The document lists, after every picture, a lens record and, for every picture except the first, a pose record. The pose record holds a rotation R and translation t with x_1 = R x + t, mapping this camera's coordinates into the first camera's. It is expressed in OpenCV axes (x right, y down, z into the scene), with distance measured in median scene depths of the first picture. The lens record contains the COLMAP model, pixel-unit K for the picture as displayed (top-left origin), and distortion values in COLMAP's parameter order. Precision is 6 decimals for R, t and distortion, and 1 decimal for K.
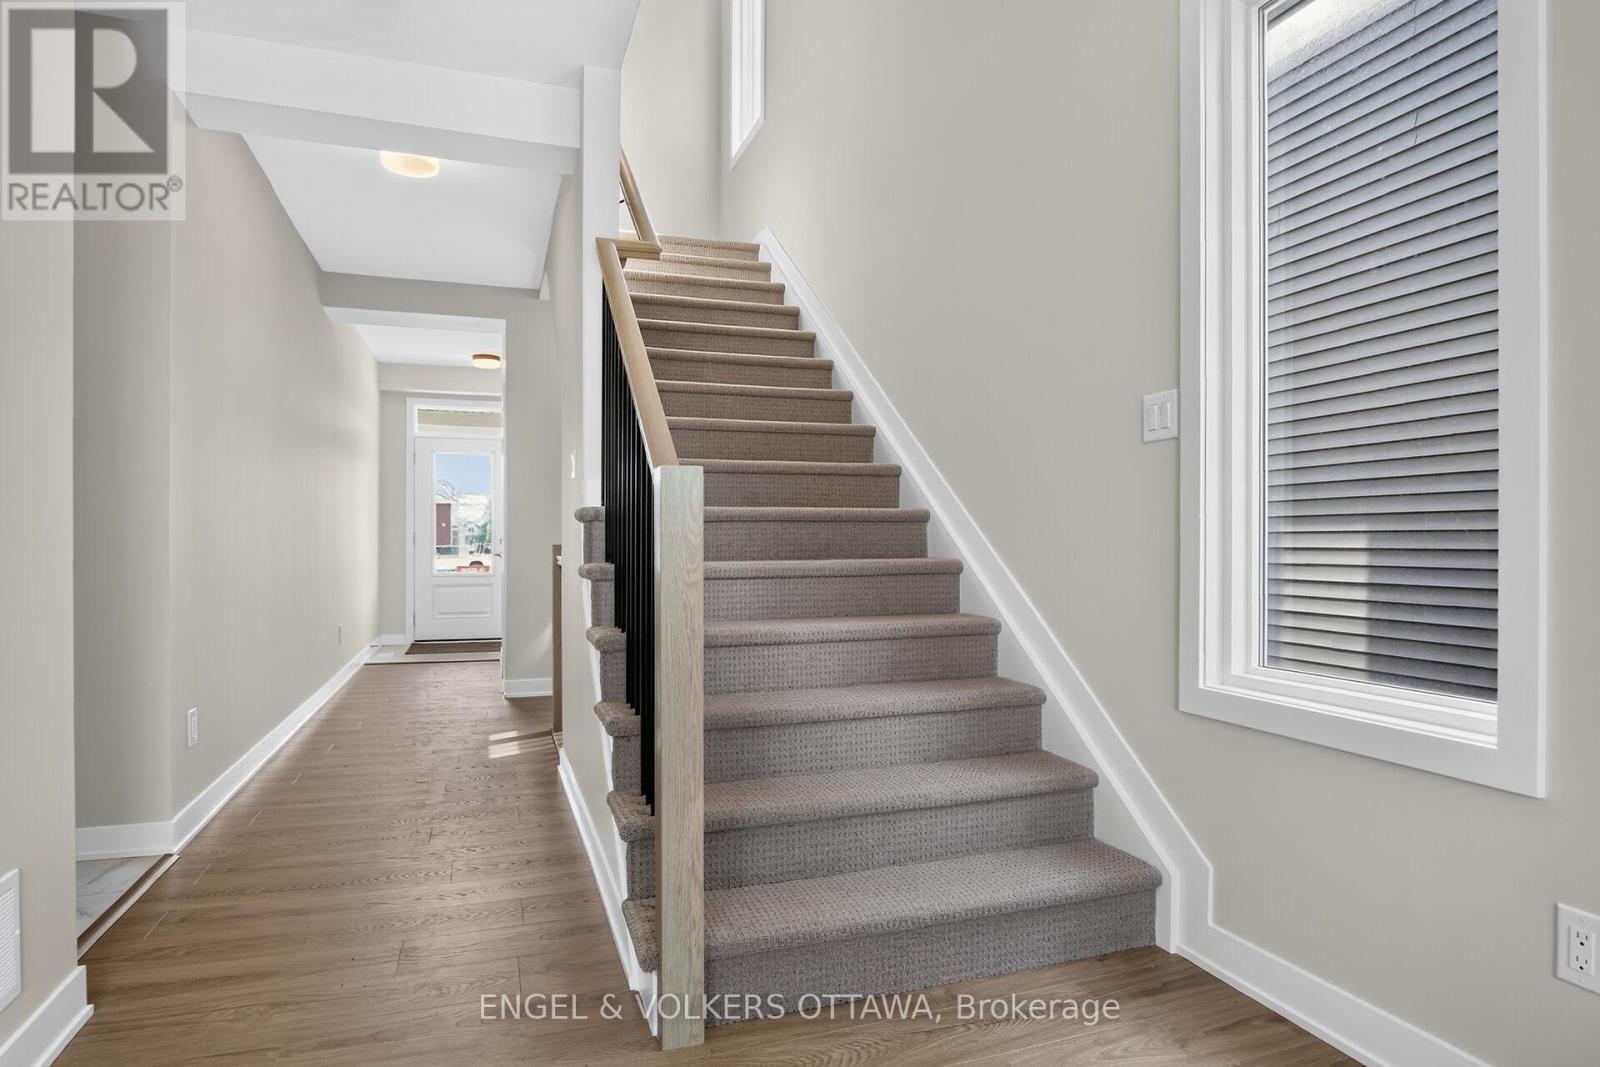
lens RADIAL K [[905.0, 0, 796.8], [0, 905.0, 549.4], [0, 0, 1]] dist [-0.021424, 0.001250]
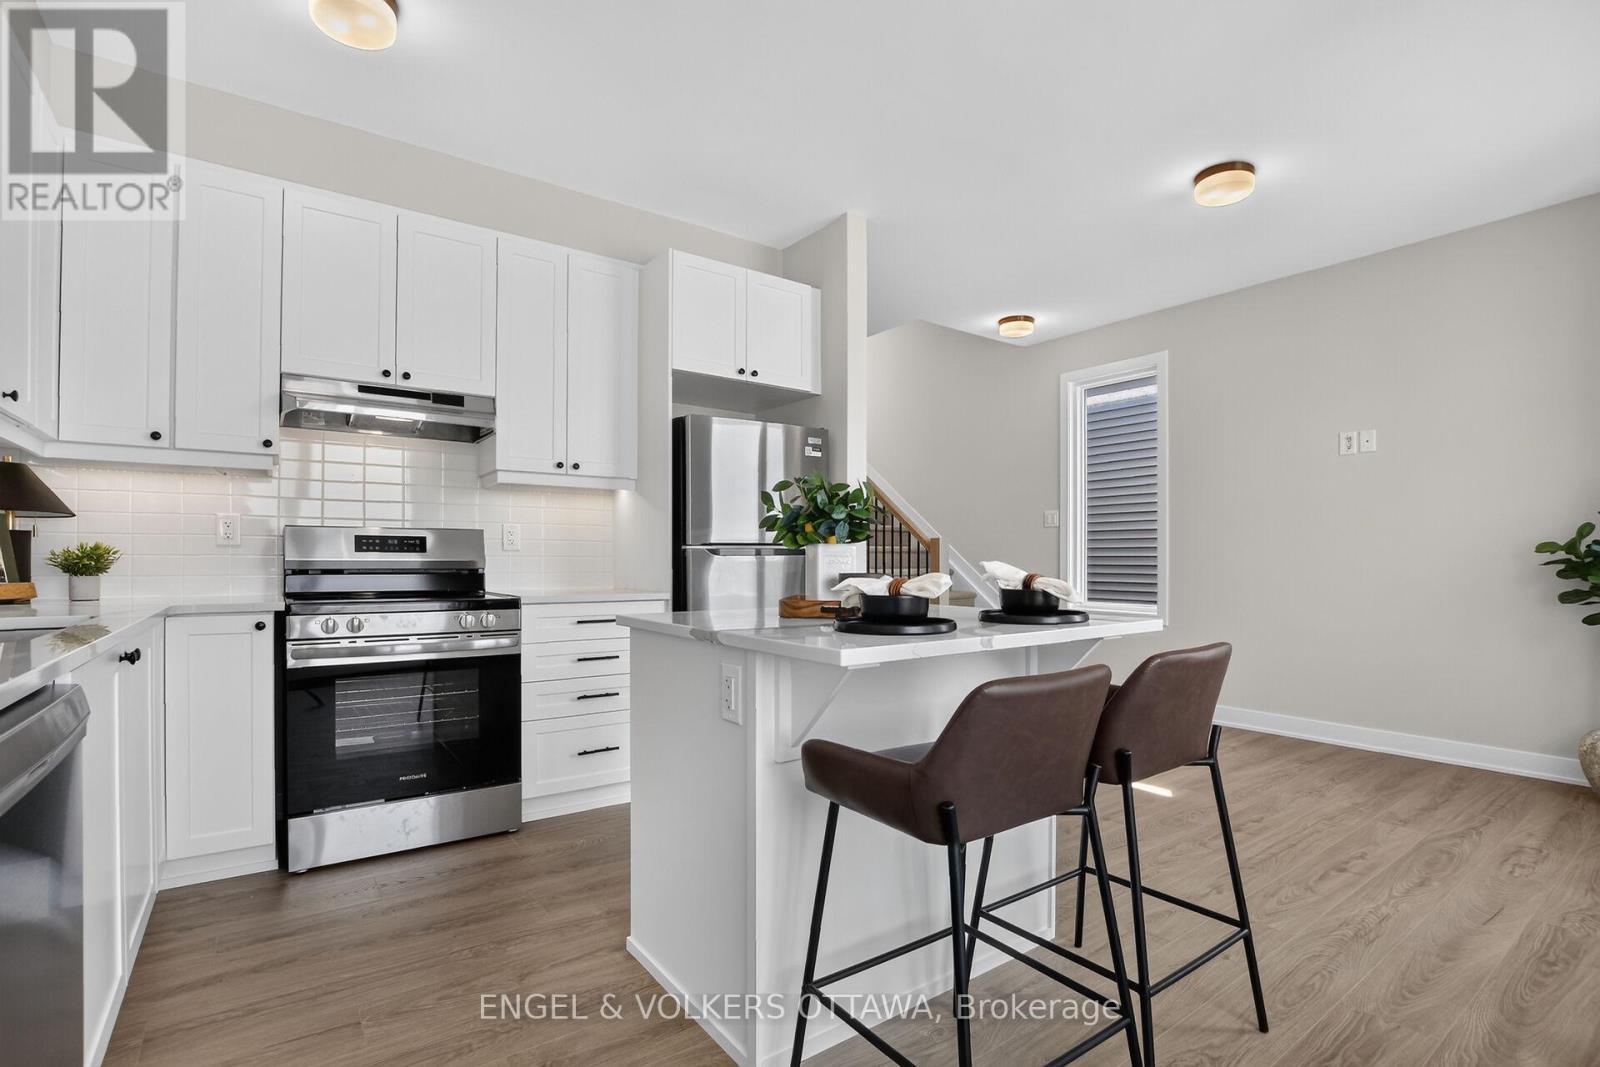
lens RADIAL K [[754.2, 0, 798.6], [0, 754.2, 560.9], [0, 0, 1]] dist [-0.027534, 0.000819]
pose [[0.958968, -0.000392, 0.283515, -1.046306], [0.002497, 0.999972, -0.007062, 0.003426], [-0.283504, 0.007480, 0.958942, -1.072261]]
